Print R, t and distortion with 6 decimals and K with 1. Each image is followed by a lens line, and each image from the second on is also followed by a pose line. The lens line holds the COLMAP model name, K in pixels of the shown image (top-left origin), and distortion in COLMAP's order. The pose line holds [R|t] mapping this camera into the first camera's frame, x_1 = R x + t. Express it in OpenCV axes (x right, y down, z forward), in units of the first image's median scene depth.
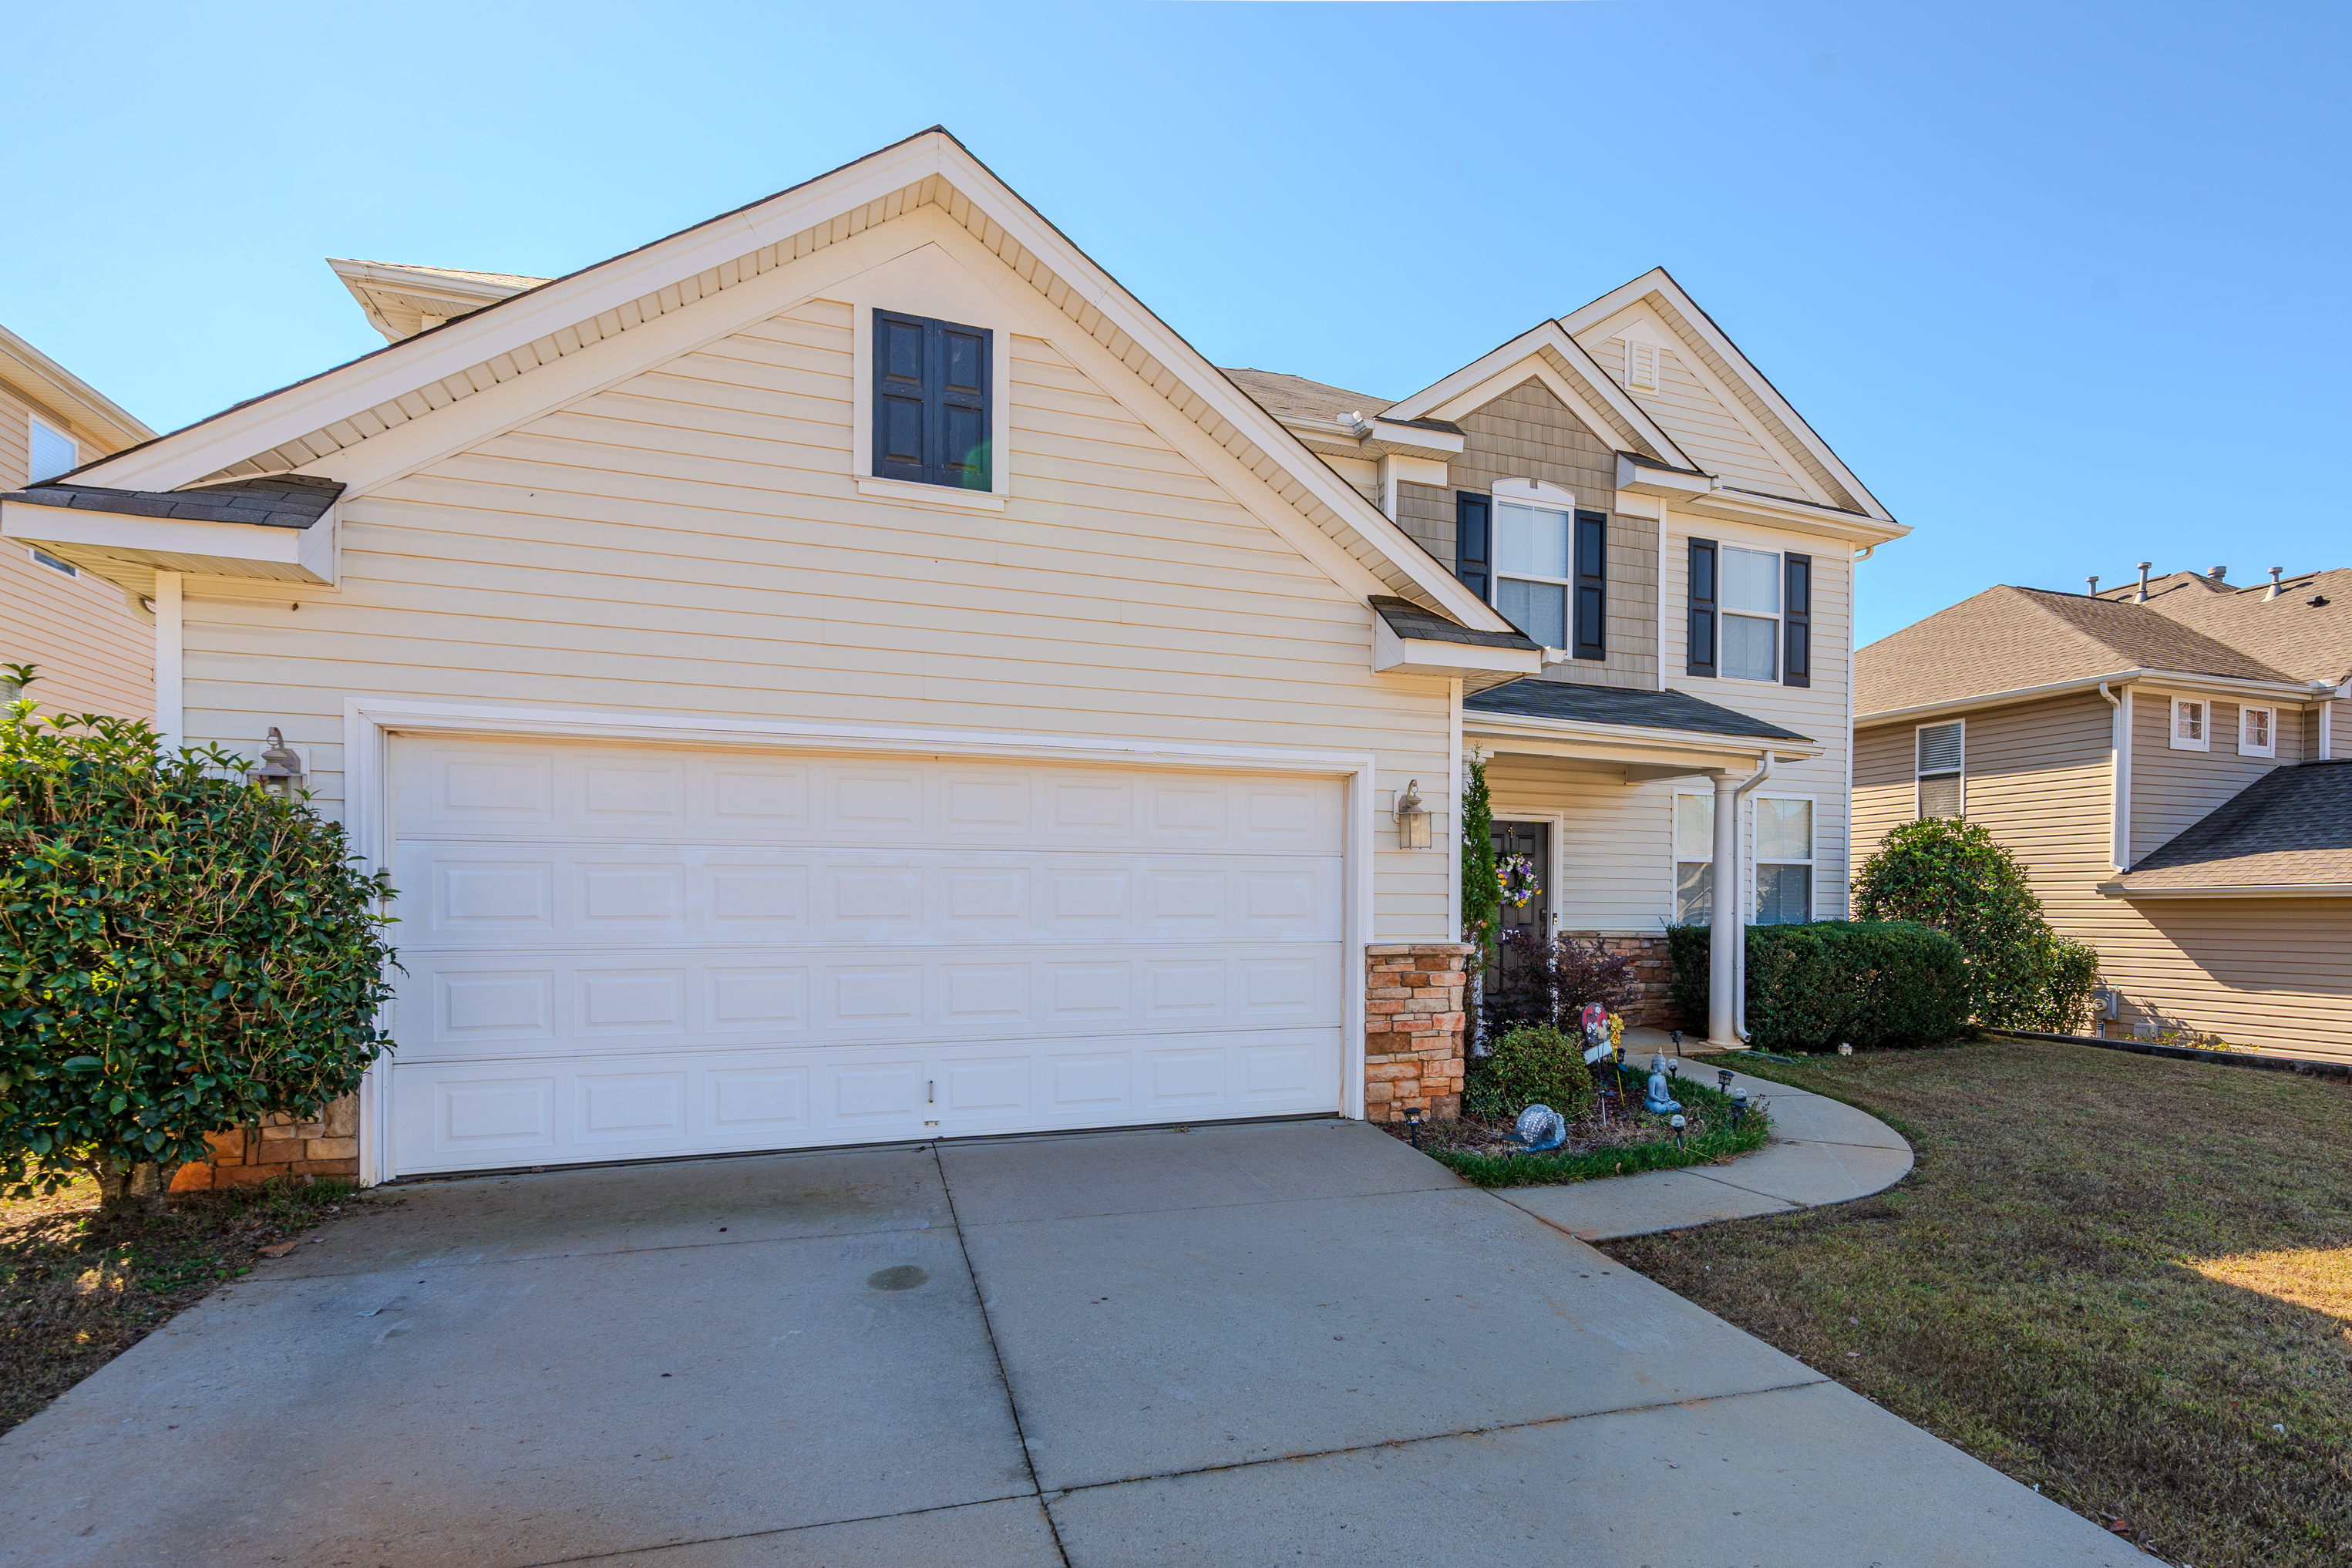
lens RADIAL K [[1110.8, 0, 1234.8], [0, 1110.8, 919.7], [0, 0, 1]] dist [-0.004172, 0.000869]
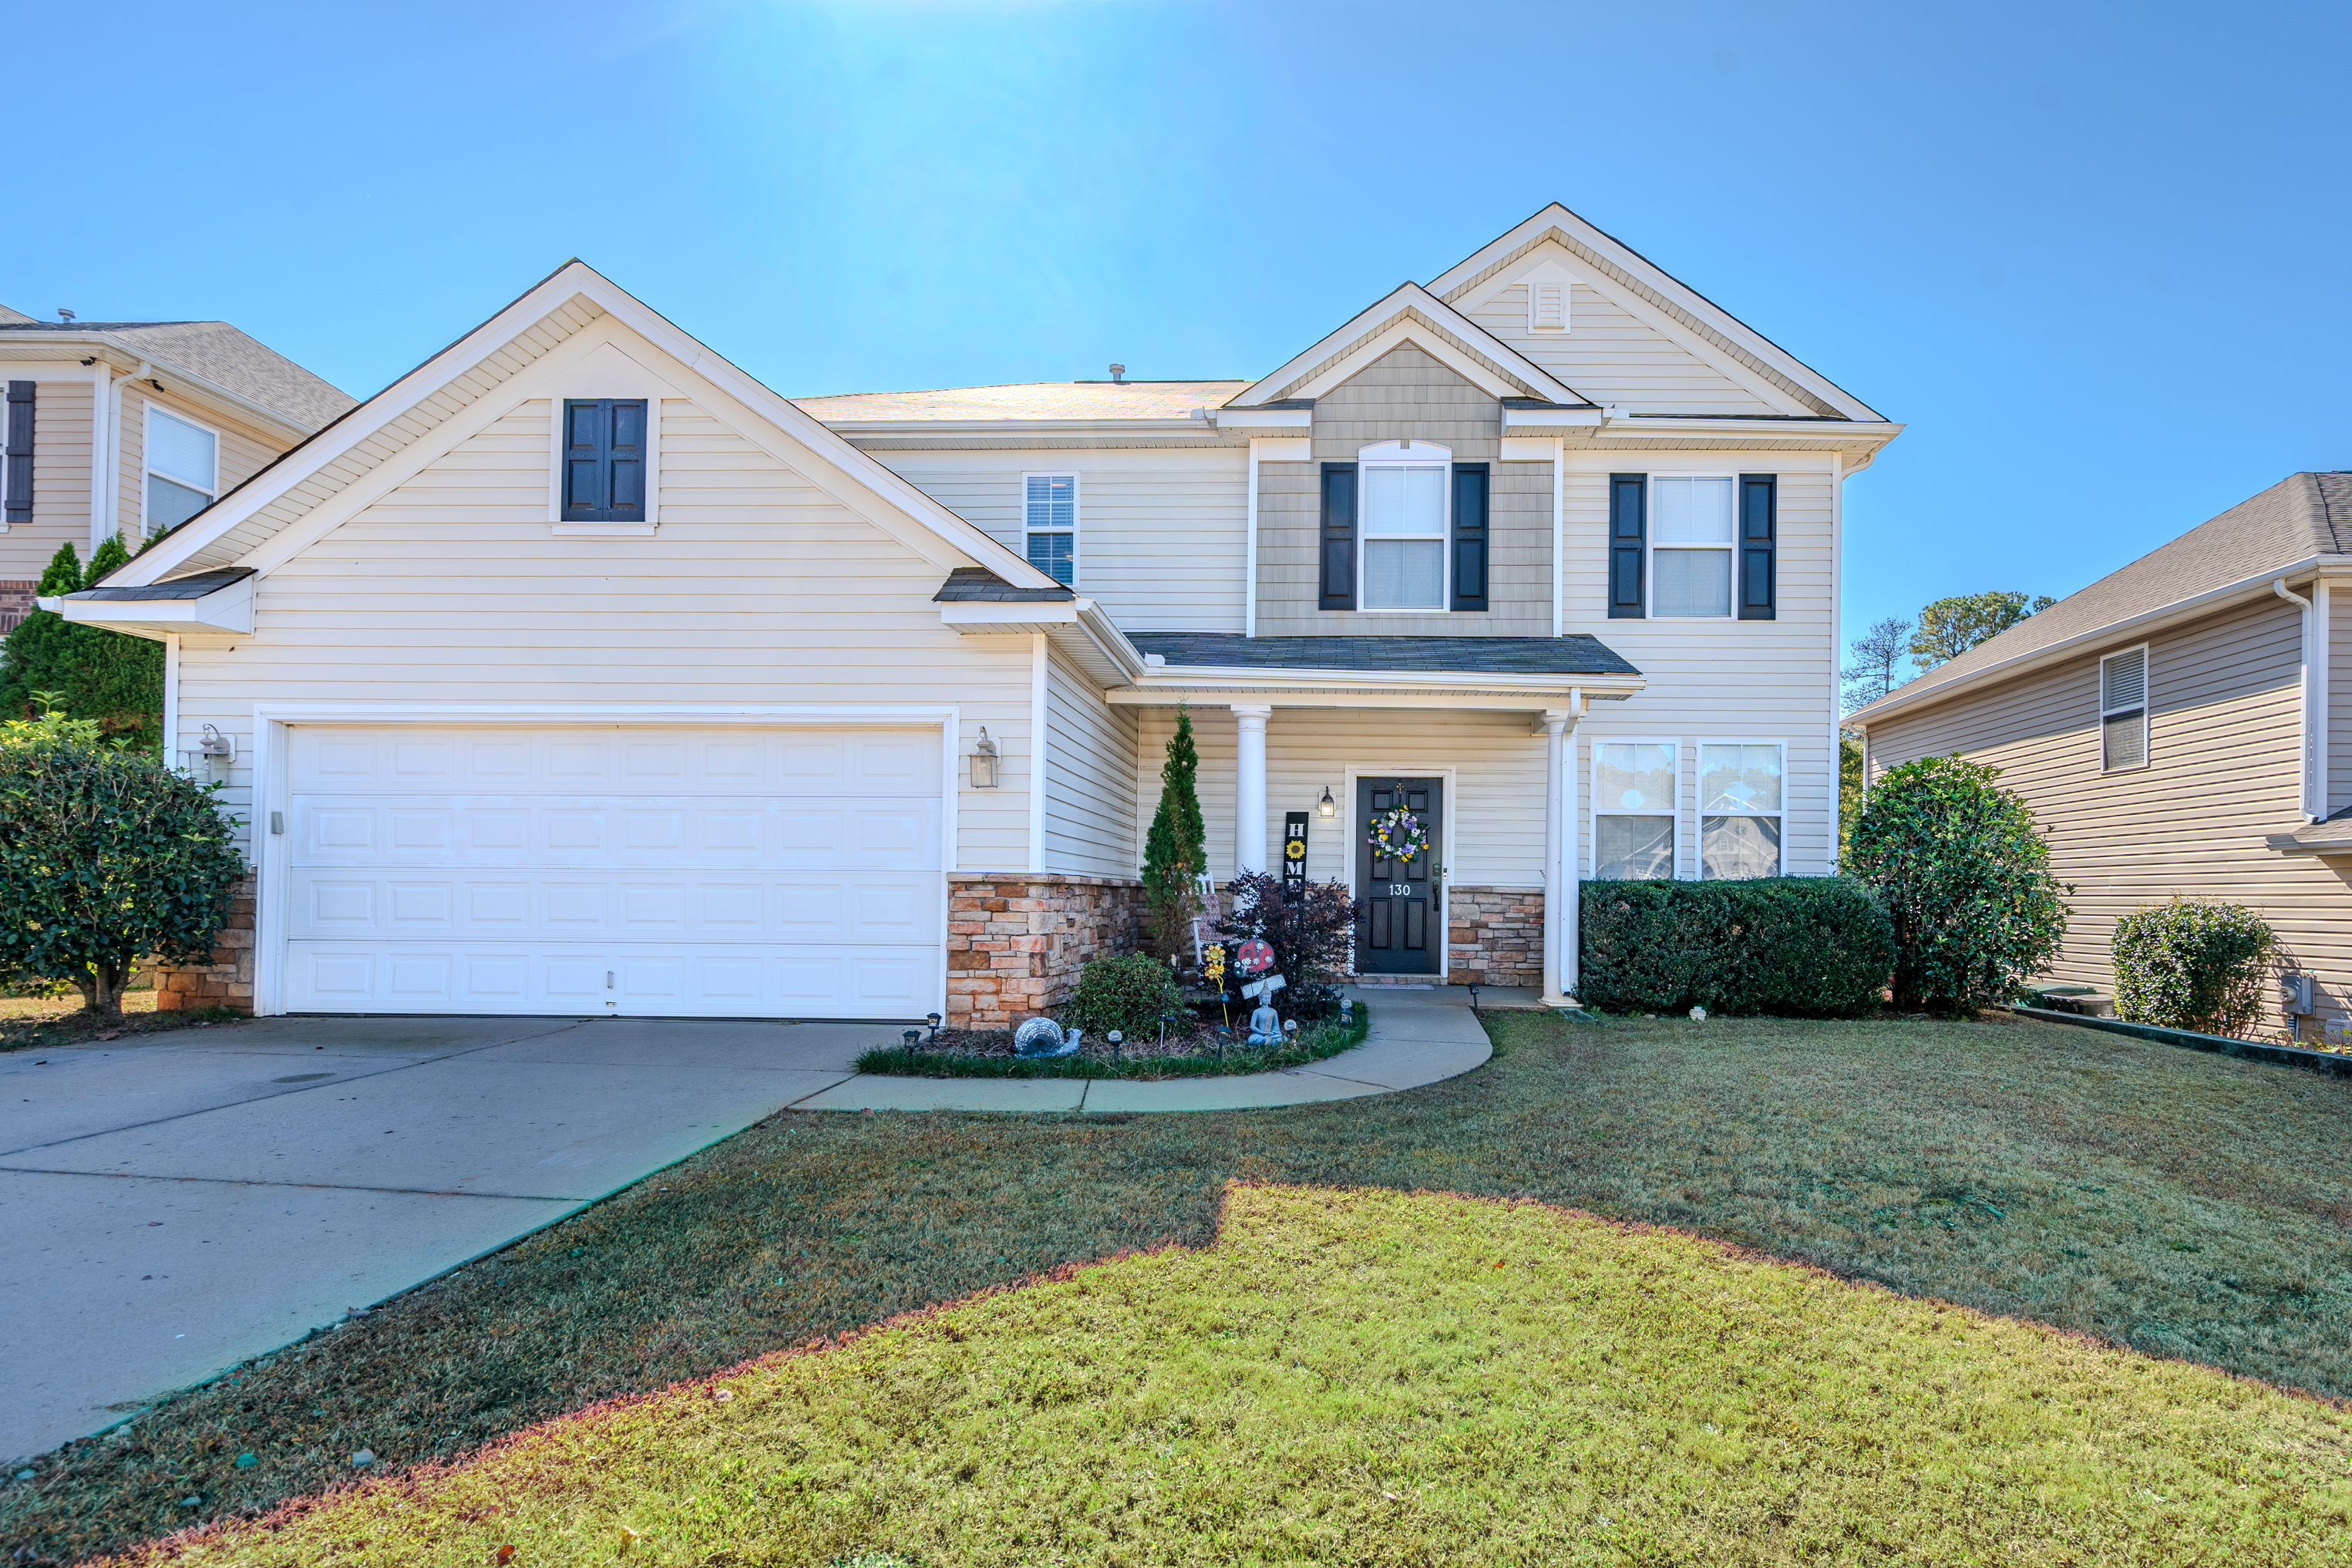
lens RADIAL K [[1029.3, 0, 1260.1], [0, 1029.3, 887.1], [0, 0, 1]] dist [-0.003530, 0.000140]
pose [[0.928123, 0.003584, -0.372257, 0.498134], [-0.012294, 0.999703, -0.021027, 0.034193], [0.372071, 0.024092, 0.927891, 0.085987]]
